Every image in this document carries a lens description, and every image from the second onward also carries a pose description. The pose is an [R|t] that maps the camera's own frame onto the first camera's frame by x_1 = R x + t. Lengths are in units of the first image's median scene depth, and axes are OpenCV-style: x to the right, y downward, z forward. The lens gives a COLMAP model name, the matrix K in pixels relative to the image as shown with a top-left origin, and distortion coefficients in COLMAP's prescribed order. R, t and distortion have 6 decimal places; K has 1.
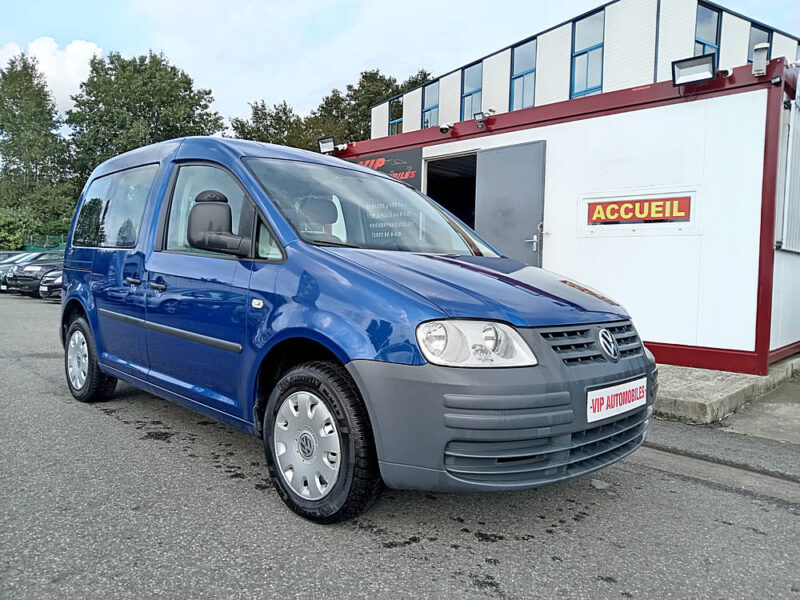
lens RADIAL K [[606.6, 0, 400.0], [0, 606.6, 300.0], [0, 0, 1]] dist [0.007886, -0.053838]
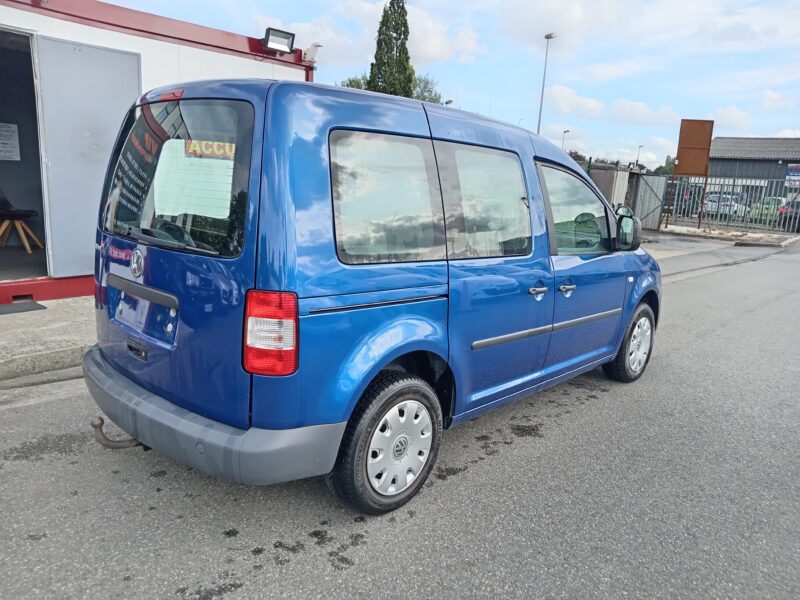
lens RADIAL K [[585.3, 0, 400.0], [0, 585.3, 300.0], [0, 0, 1]] dist [0.001445, 0.001185]
pose [[-0.034901, -0.233161, 0.971812, -1.237741], [-0.011487, 0.972434, 0.232897, -0.213939], [-0.999325, -0.003035, -0.036617, 1.178289]]
